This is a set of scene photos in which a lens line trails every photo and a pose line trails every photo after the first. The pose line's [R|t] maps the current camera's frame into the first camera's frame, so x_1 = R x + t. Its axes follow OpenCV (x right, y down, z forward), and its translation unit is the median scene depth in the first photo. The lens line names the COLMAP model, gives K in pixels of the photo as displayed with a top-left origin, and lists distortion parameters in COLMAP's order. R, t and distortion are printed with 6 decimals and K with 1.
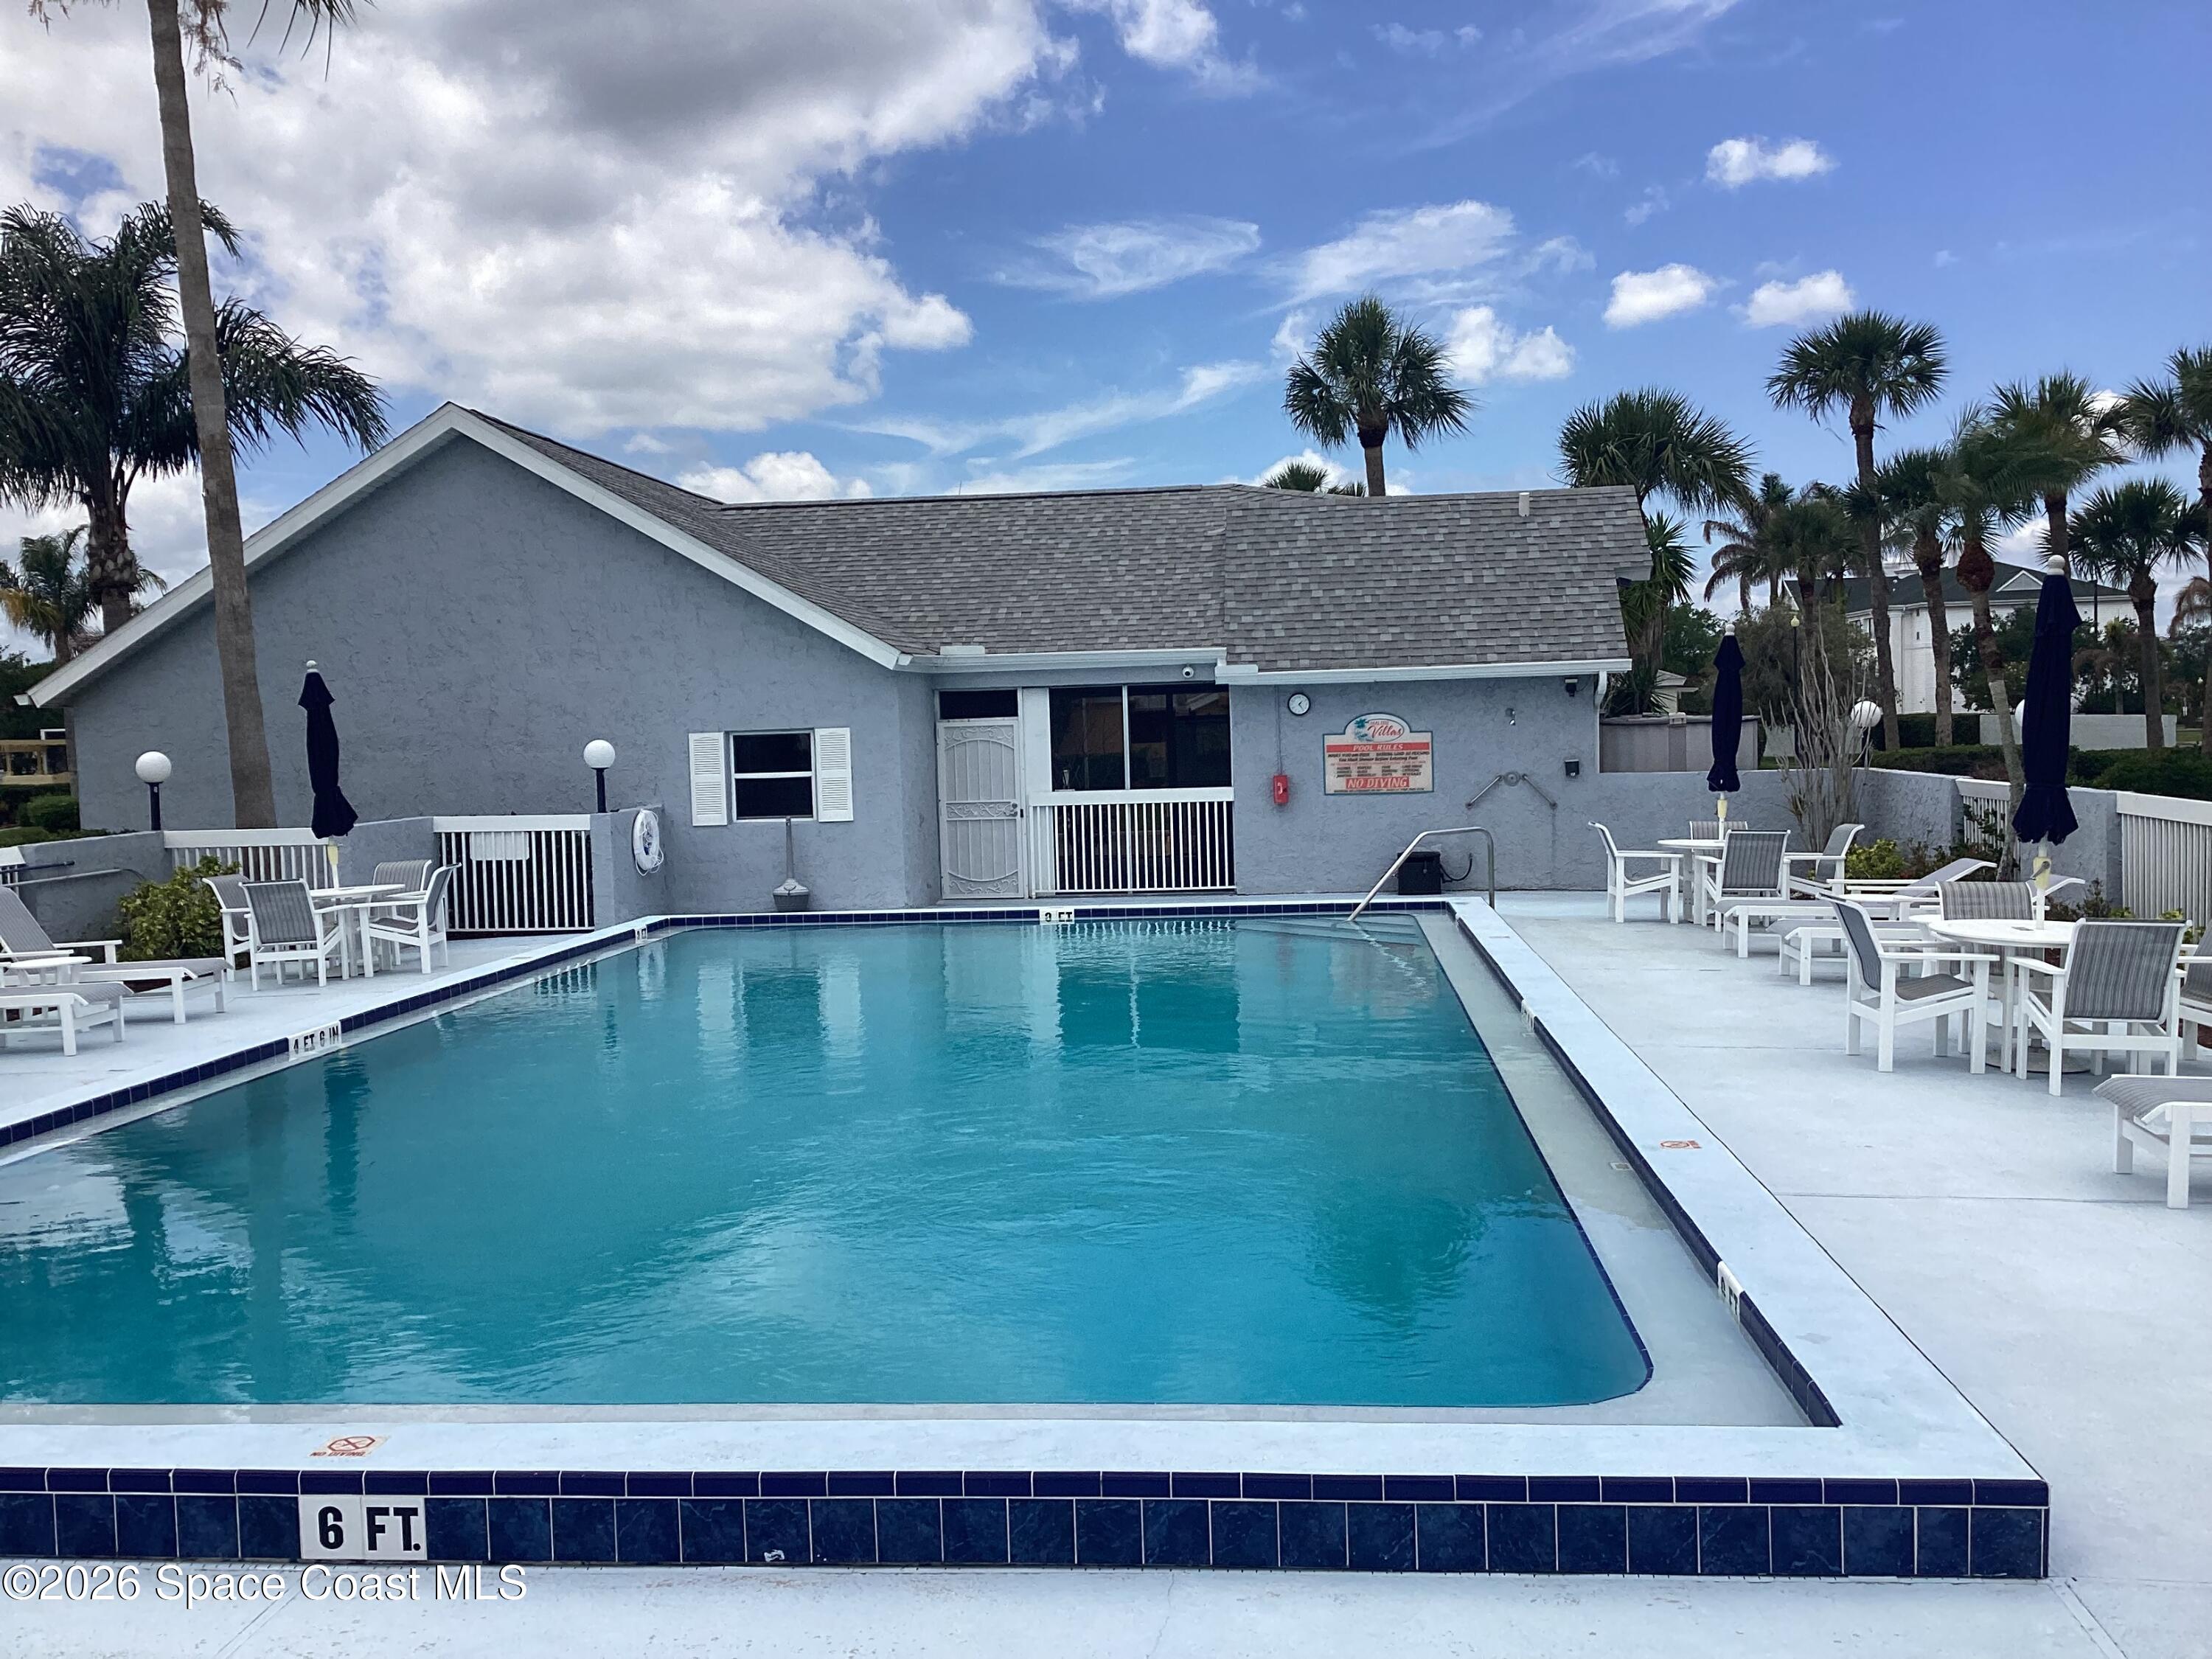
lens RADIAL K [[2020.6, 0, 1106.0], [0, 2020.6, 829.5], [0, 0, 1]] dist [-0.007927, -0.012910]
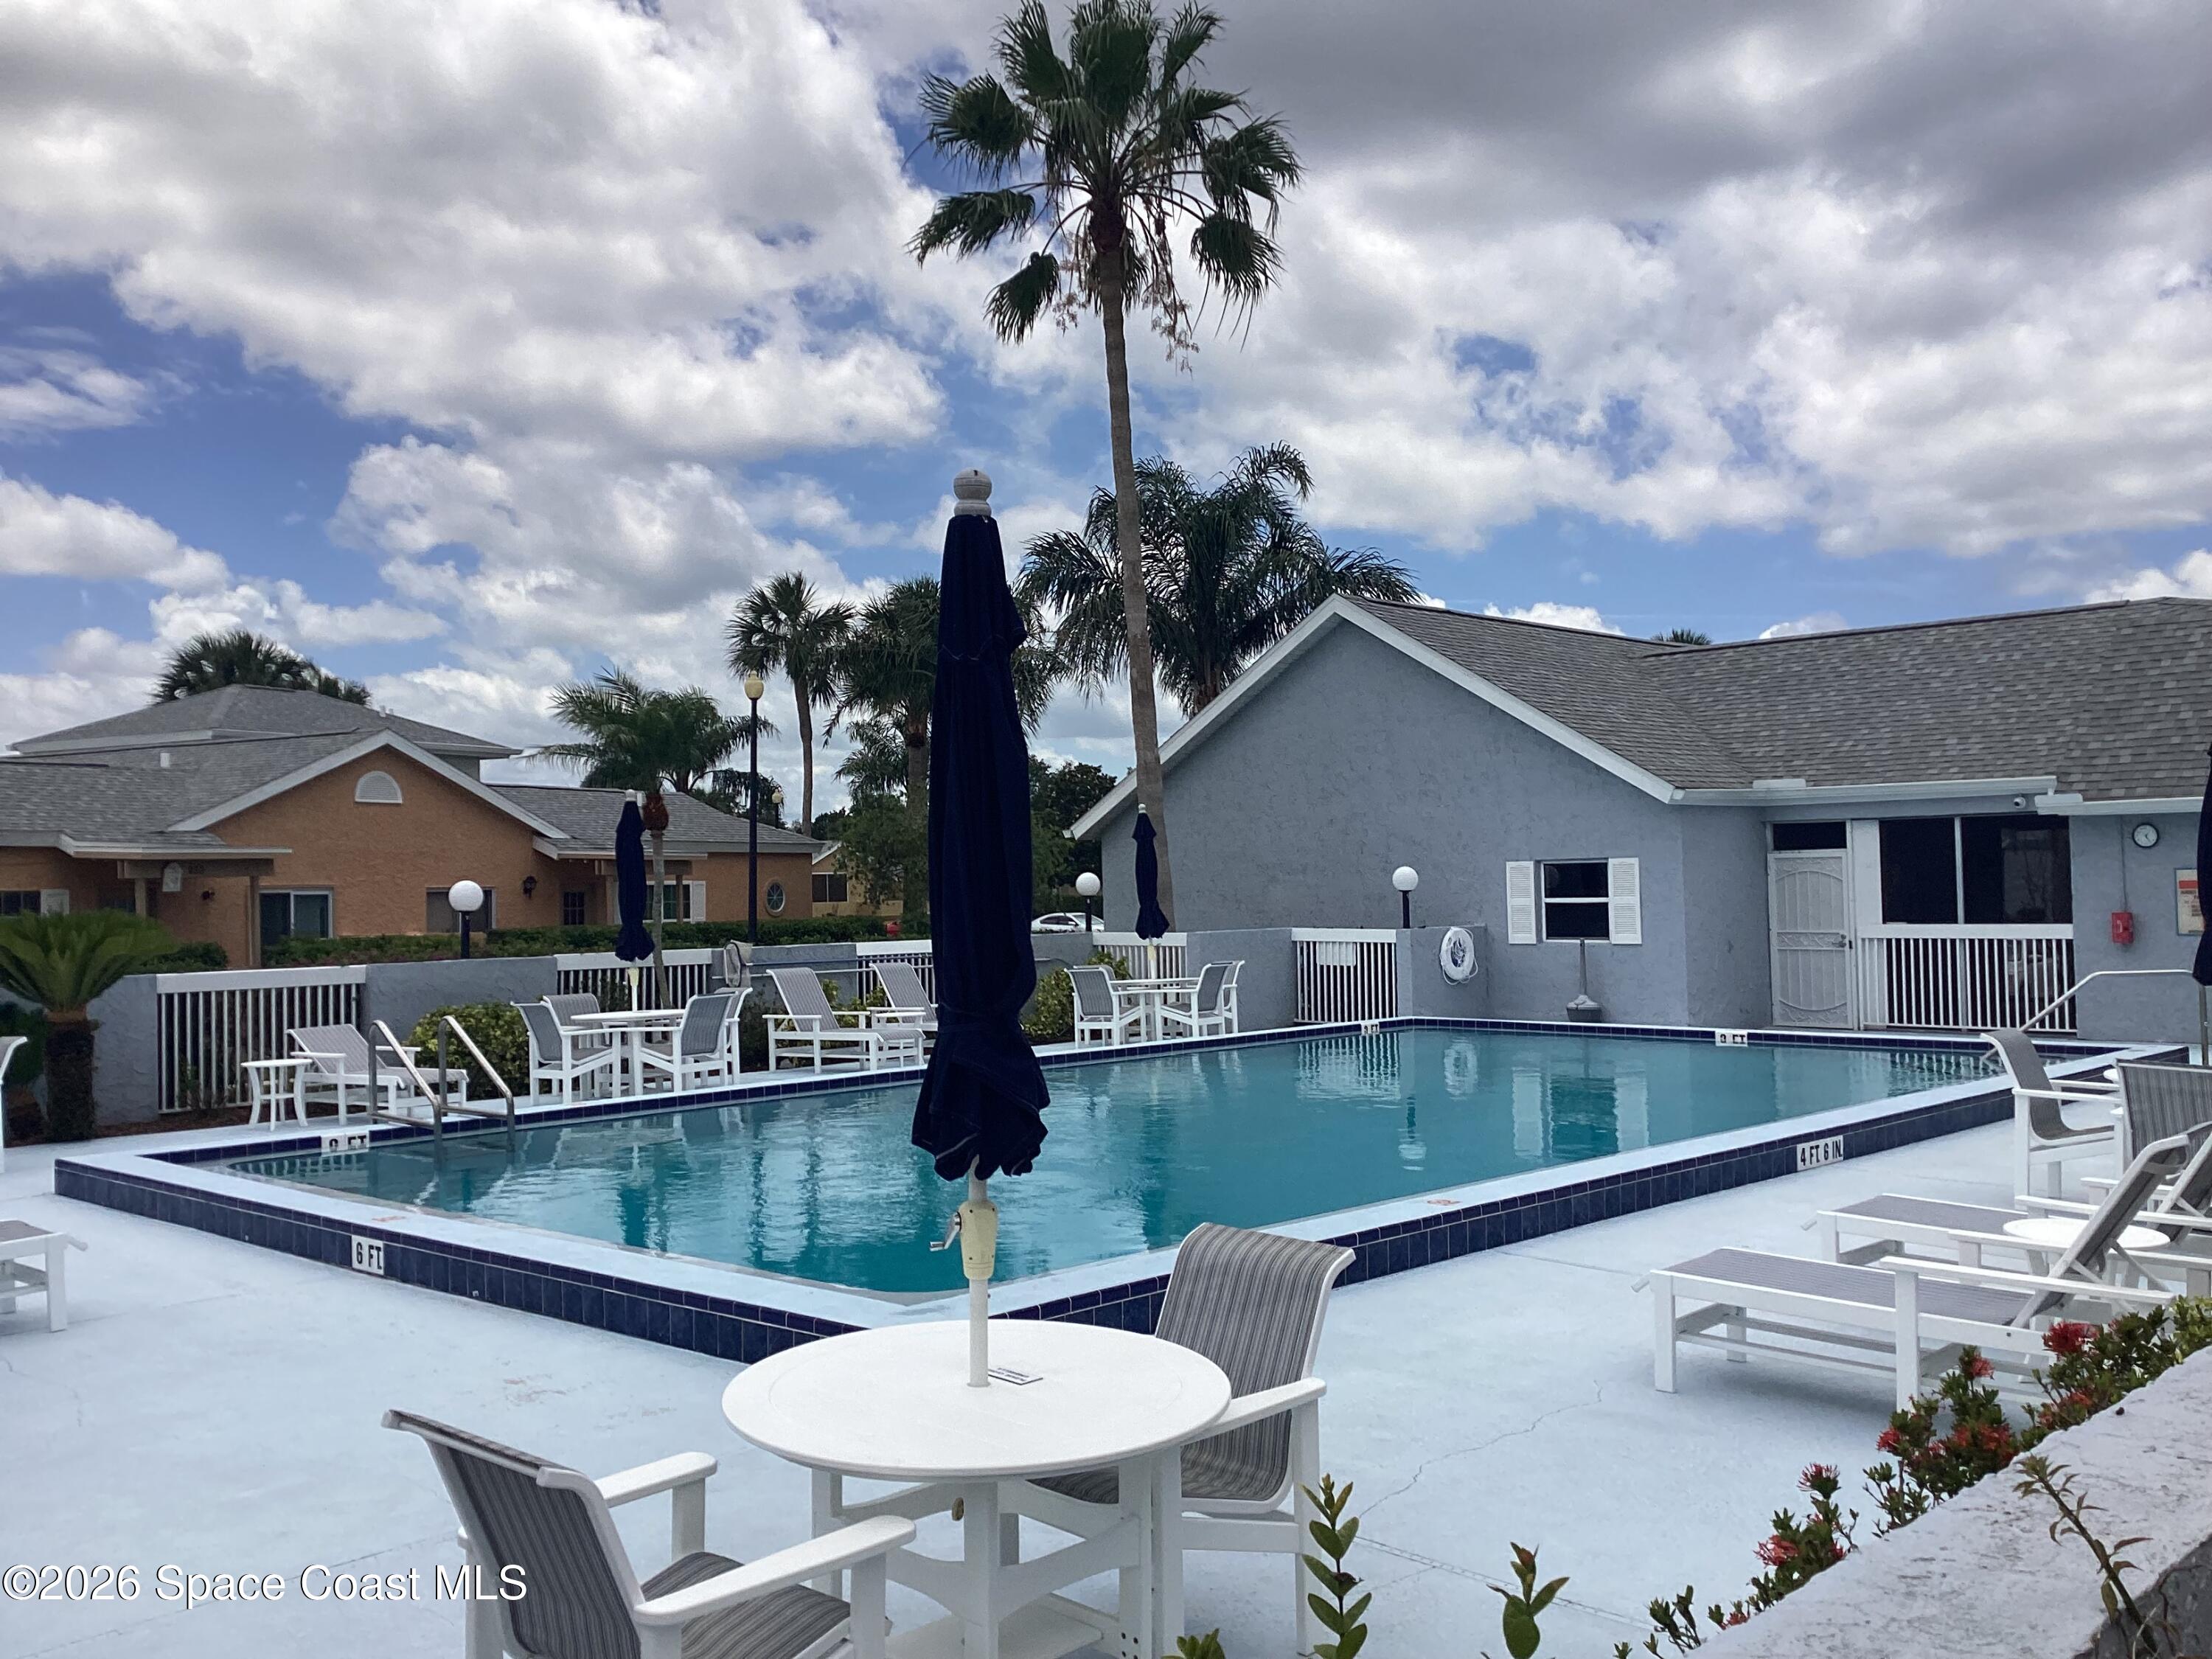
lens RADIAL K [[2044.4, 0, 1106.0], [0, 2044.4, 829.5], [0, 0, 1]] dist [0.131259, -0.171459]
pose [[0.772759, -0.002779, -0.634693, 0.335168], [-0.037333, 0.998060, -0.049823, 0.000158], [0.633600, 0.062196, 0.771157, -0.034138]]
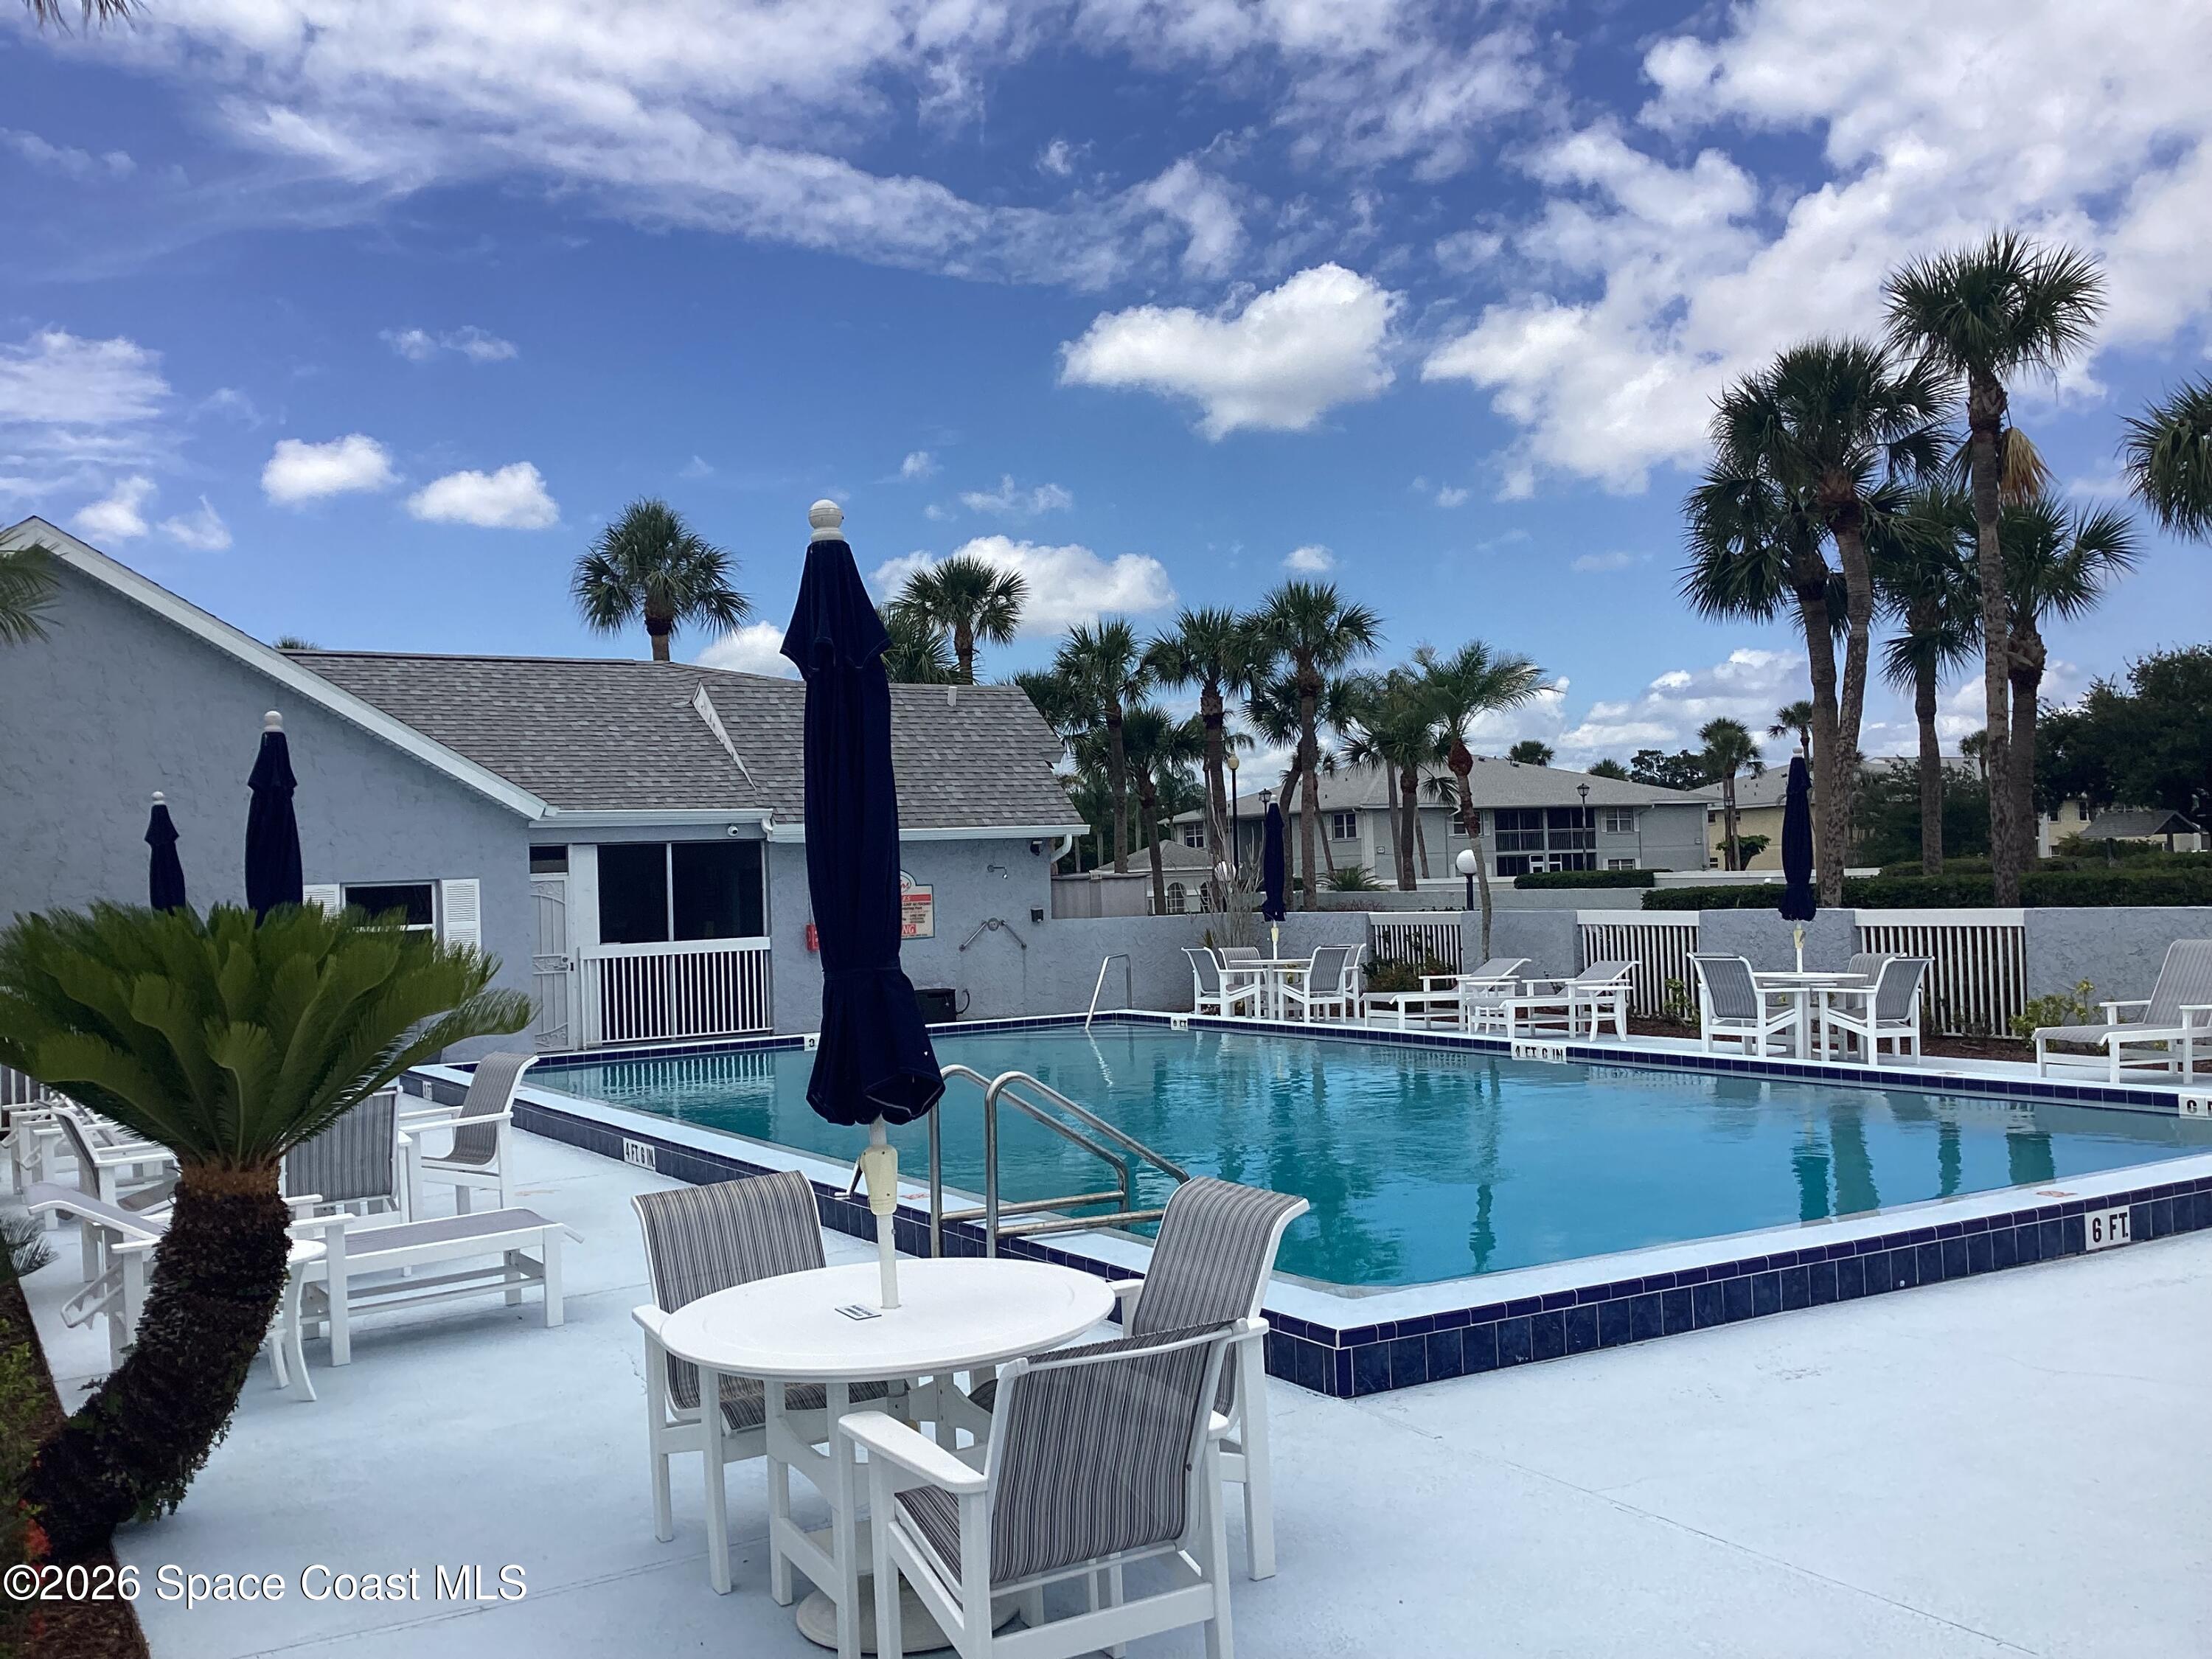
lens RADIAL K [[2044.4, 0, 1106.0], [0, 2044.4, 829.5], [0, 0, 1]] dist [0.131259, -0.171459]
pose [[0.803837, 0.015305, 0.594653, -0.457361], [0.042795, 0.995591, -0.083473, 0.022178], [-0.593308, 0.092547, 0.799638, -0.001050]]
